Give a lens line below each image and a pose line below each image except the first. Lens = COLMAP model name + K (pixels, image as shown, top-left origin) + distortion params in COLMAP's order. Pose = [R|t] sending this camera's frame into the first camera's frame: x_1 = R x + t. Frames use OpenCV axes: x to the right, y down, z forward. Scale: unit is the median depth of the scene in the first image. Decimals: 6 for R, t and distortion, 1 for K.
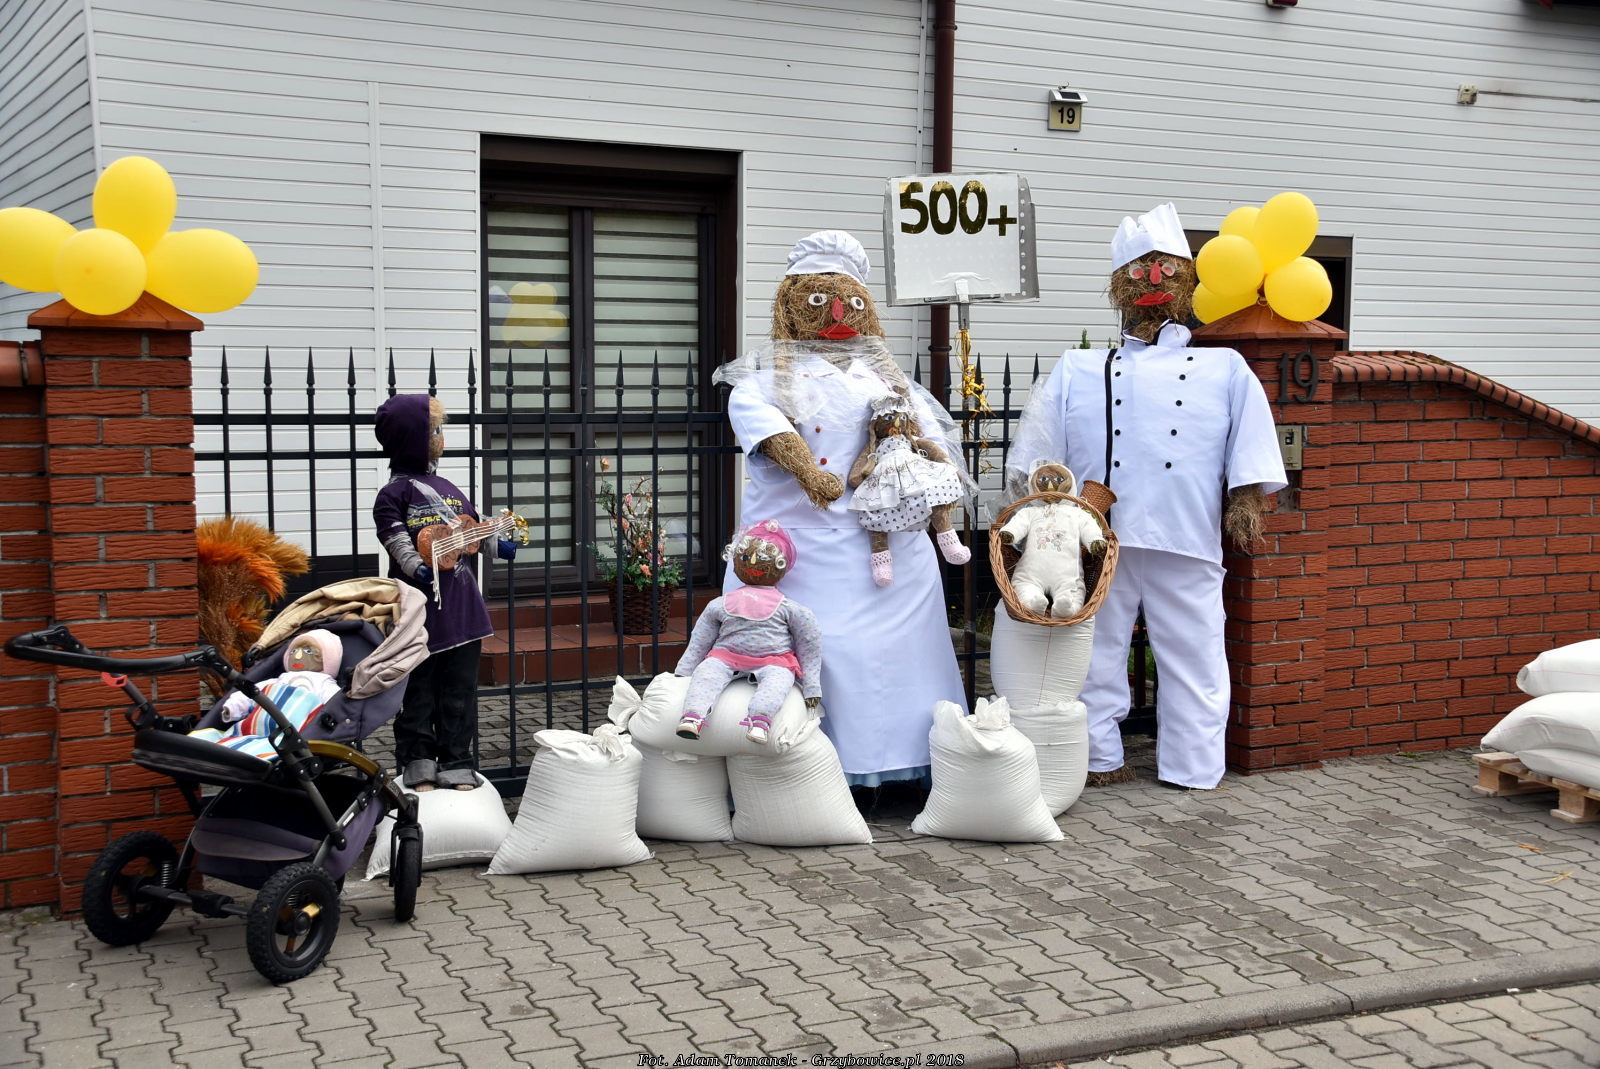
lens RADIAL K [[1988.4, 0, 816.7], [0, 1988.4, 532.5], [0, 0, 1]] dist [0.099897, 0.000000]
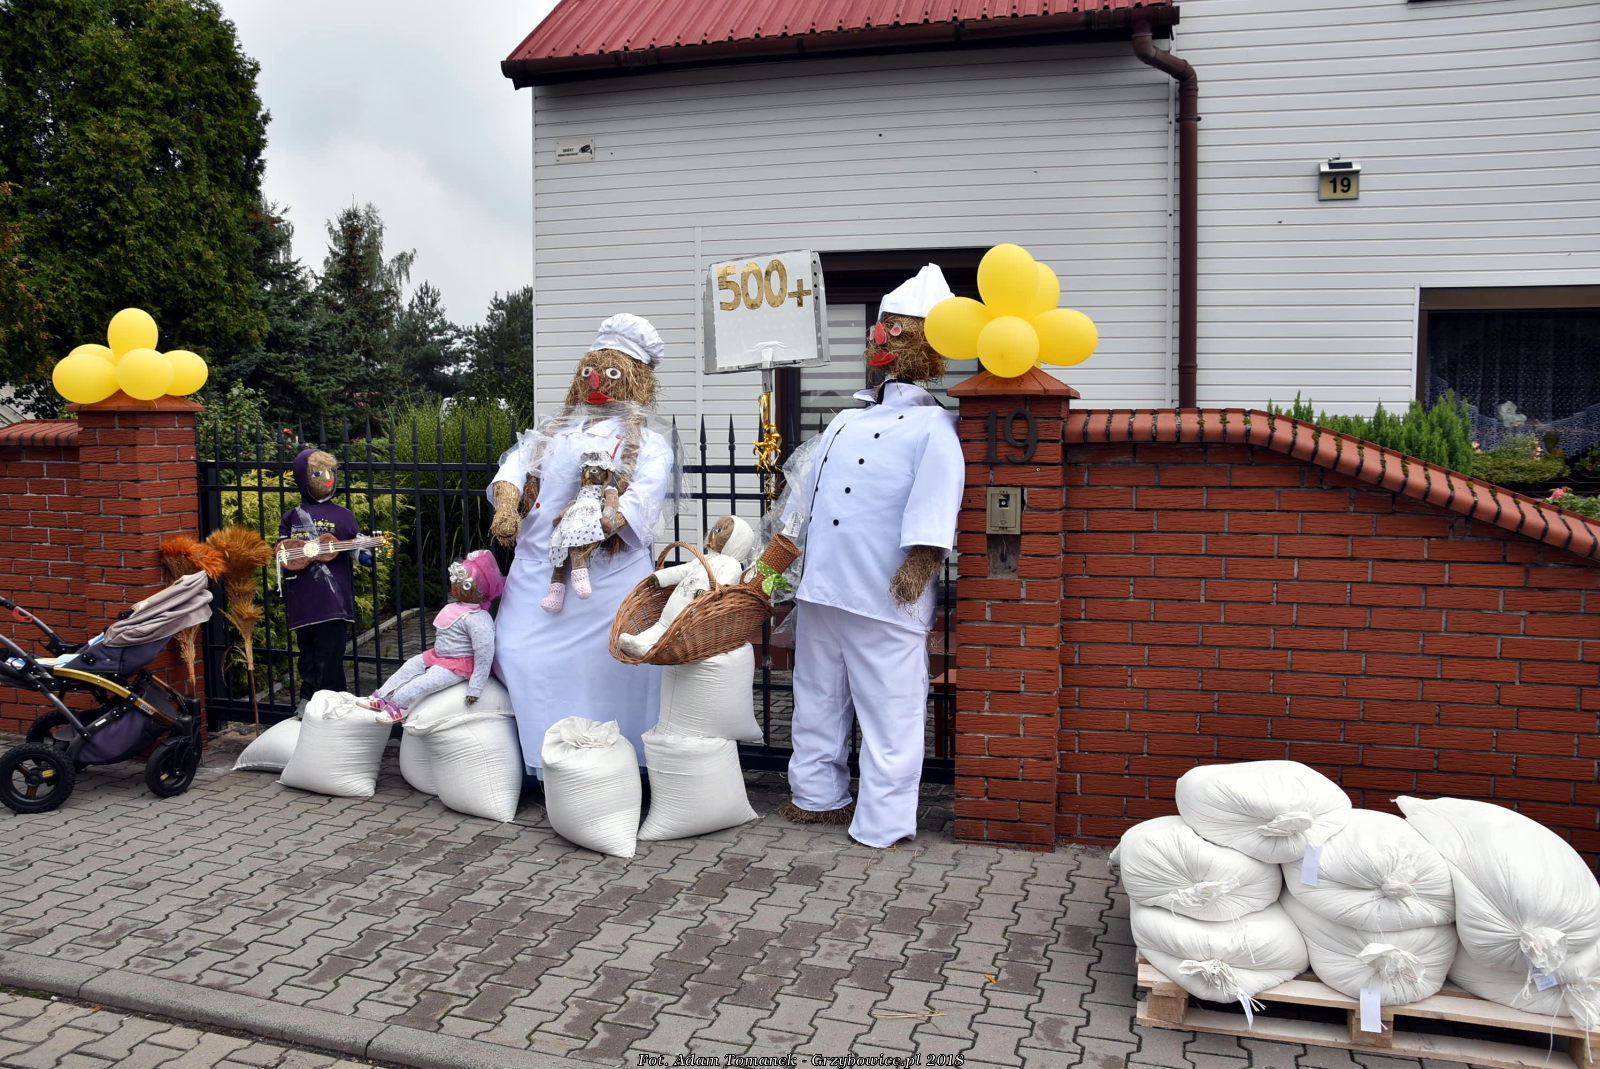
lens RADIAL K [[1359.8, 0, 807.0], [0, 1359.8, 538.4], [0, 0, 1]] dist [-0.133946, 0.111470]
pose [[0.698563, 0.053802, -0.713523, 0.653633], [-0.055813, 0.998228, 0.020626, -0.038687], [0.713369, 0.025415, 0.700328, 0.500881]]
